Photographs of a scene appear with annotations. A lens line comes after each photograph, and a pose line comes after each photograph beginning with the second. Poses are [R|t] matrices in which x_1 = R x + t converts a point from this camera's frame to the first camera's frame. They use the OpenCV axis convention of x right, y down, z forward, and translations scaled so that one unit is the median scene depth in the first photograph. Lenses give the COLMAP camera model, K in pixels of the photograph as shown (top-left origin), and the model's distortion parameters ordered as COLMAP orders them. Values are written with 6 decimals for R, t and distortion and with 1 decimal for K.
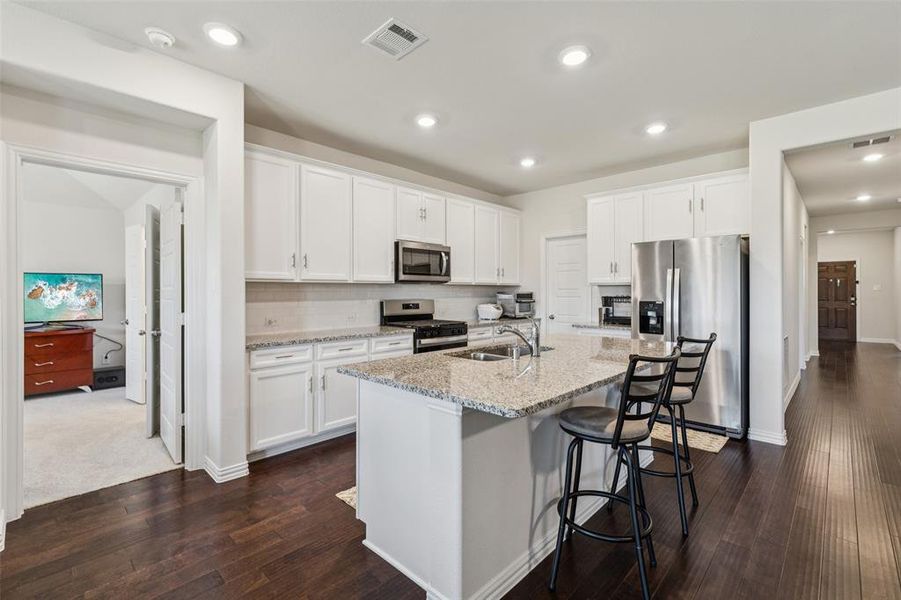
lens RADIAL K [[407.1, 0, 447.0], [0, 407.1, 293.1], [0, 0, 1]] dist [0.008498, -0.000063]
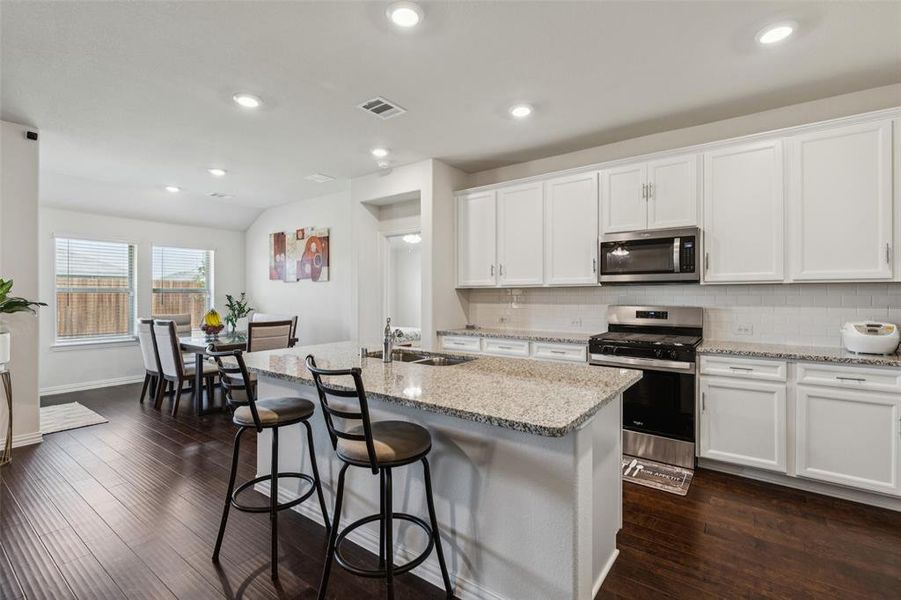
lens RADIAL K [[403.0, 0, 450.6], [0, 403.0, 296.2], [0, 0, 1]] dist [0.001758, 0.000094]
pose [[0.141141, 0.002393, -0.989987, 0.672424], [-0.004545, 0.999988, 0.001769, -0.002377], [0.989979, 0.004249, 0.141151, 0.576860]]
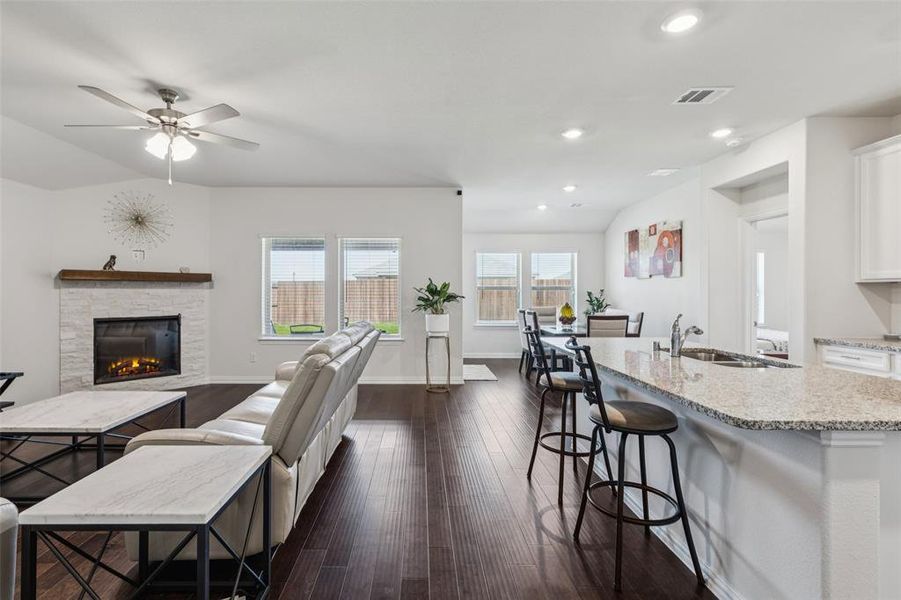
lens RADIAL K [[417.0, 0, 427.3], [0, 417.0, 292.8], [0, 0, 1]] dist [0.000103, -0.000027]
pose [[-0.706416, 0.001430, -0.707795, 0.770877], [-0.004225, 0.999972, 0.006237, -0.003173], [0.707784, 0.007396, -0.706390, 0.726729]]
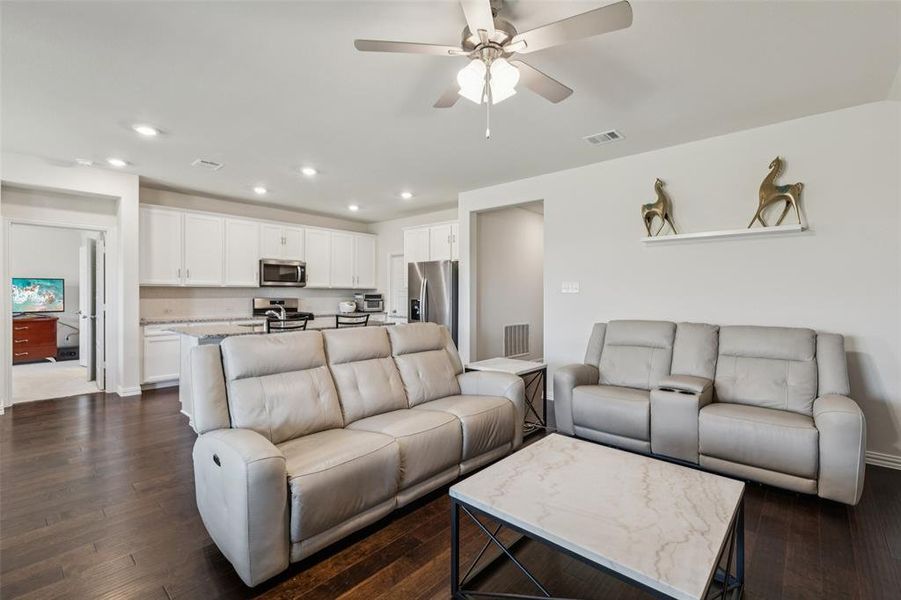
lens RADIAL K [[403.0, 0, 450.6], [0, 403.0, 296.2], [0, 0, 1]] dist [0.001758, 0.000094]
pose [[0.999082, 0.004079, 0.042634, 0.531691], [-0.004170, 0.999989, 0.002039, 0.003975], [-0.042625, -0.002215, 0.999089, -0.551663]]
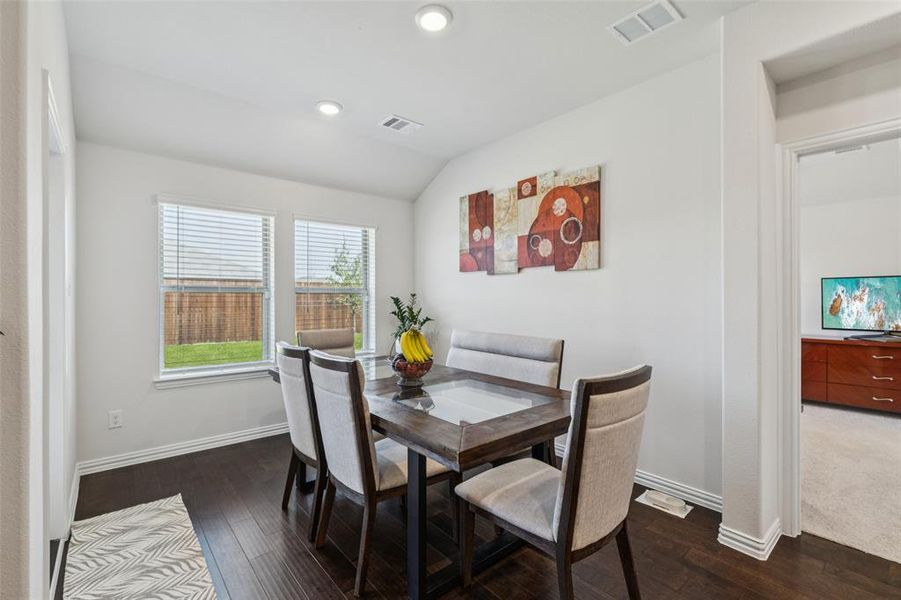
lens RADIAL K [[403.0, 0, 450.6], [0, 403.0, 296.2], [0, 0, 1]] dist [0.001758, 0.000094]
pose [[-0.096542, -0.002579, -0.995326, -0.023659], [-0.003105, 0.999993, -0.002290, 0.000185], [0.995324, 0.002869, -0.096549, 0.168521]]
